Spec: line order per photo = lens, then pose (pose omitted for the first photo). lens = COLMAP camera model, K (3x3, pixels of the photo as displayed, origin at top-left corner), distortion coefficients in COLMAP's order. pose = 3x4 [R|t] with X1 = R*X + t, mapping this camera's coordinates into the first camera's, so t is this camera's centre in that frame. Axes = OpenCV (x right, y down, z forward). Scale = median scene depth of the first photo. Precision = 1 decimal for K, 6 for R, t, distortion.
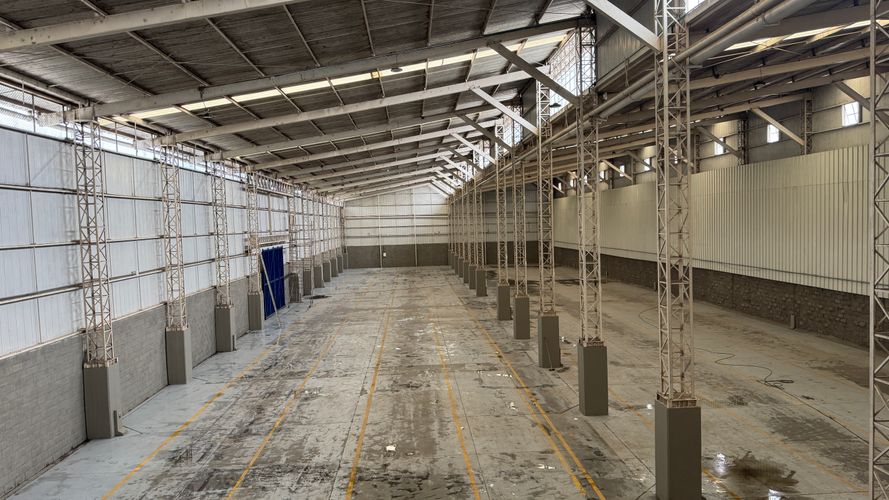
lens RADIAL K [[623.3, 0, 444.5], [0, 623.3, 250.0], [0, 0, 1]] dist [0.056607, -0.068630]
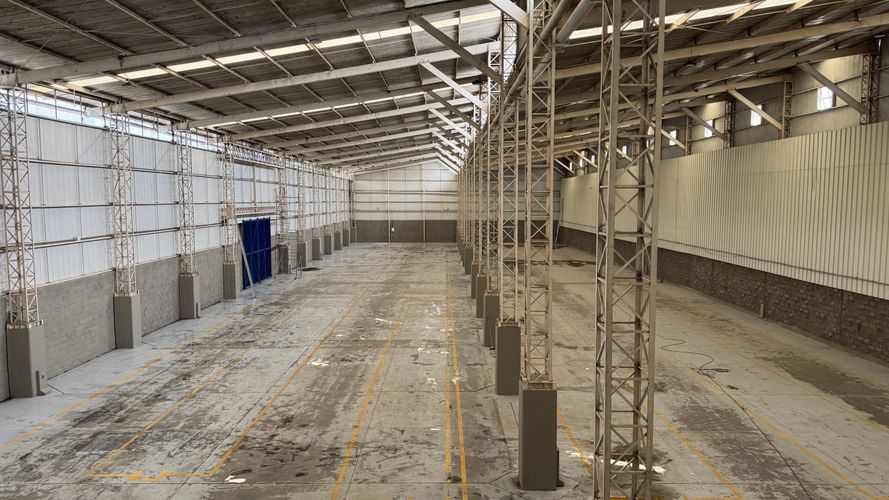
lens RADIAL K [[623.3, 0, 444.5], [0, 623.3, 250.0], [0, 0, 1]] dist [0.056607, -0.068630]
pose [[0.998413, 0.033402, -0.045336, 0.107894], [-0.031675, 0.998765, 0.038284, -0.002136], [0.046559, -0.036787, 0.998238, 0.004372]]
